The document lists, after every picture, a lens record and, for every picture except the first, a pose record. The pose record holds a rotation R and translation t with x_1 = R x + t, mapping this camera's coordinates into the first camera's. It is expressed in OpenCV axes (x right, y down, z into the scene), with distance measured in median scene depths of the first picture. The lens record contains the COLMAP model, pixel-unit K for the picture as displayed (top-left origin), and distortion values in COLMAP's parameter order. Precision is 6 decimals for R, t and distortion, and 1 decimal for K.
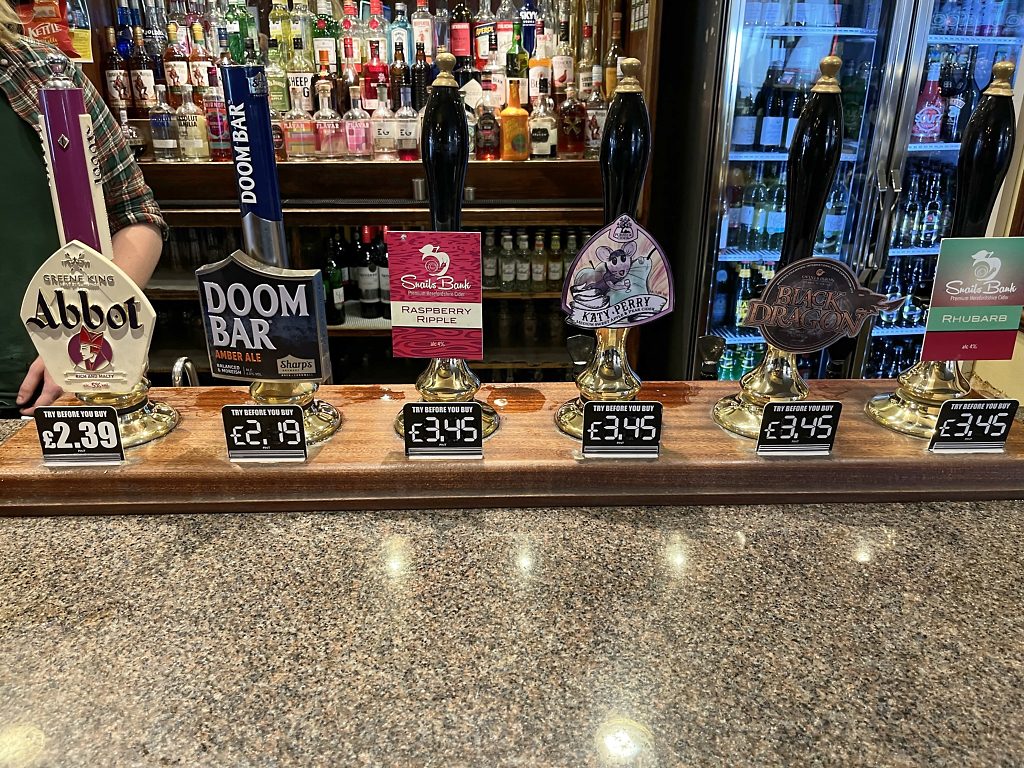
lens RADIAL K [[815.3, 0, 510.4], [0, 815.3, 383.5], [0, 0, 1]] dist [-0.001741, 0.000886]
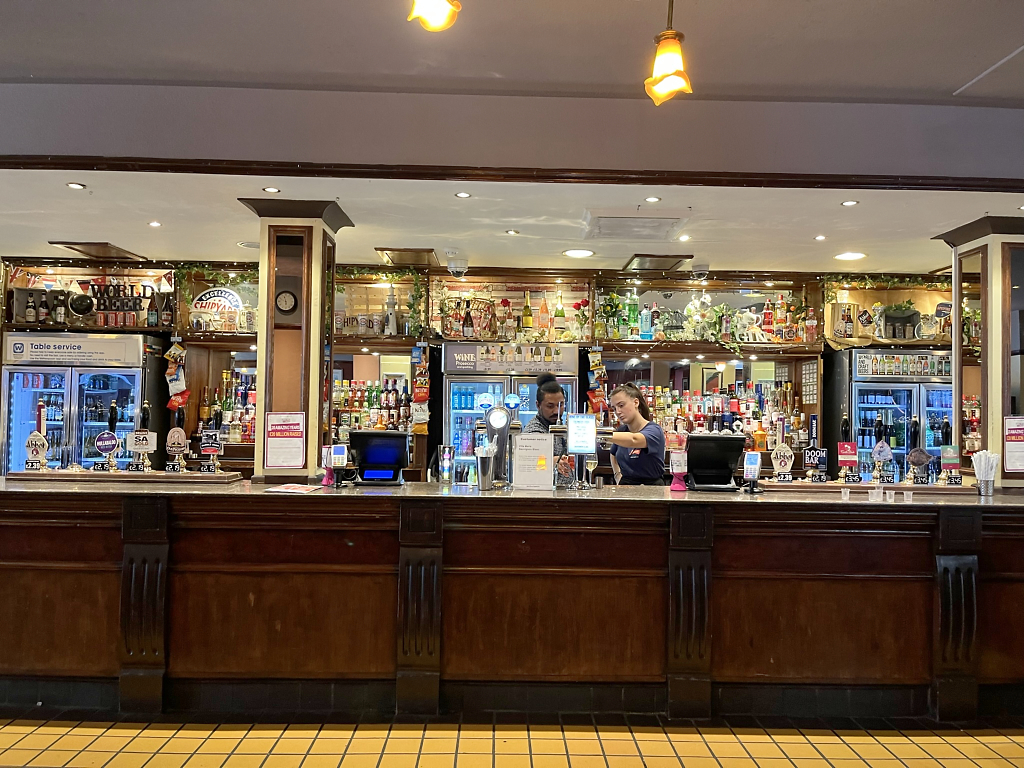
lens RADIAL K [[815.3, 0, 512.1], [0, 815.3, 383.3], [0, 0, 1]] dist [-0.001741, 0.000886]
pose [[0.999828, 0.015154, -0.010725, -0.709299], [-0.018193, 0.914921, -0.403223, 0.526044], [0.003702, 0.403349, 0.915039, -1.292243]]
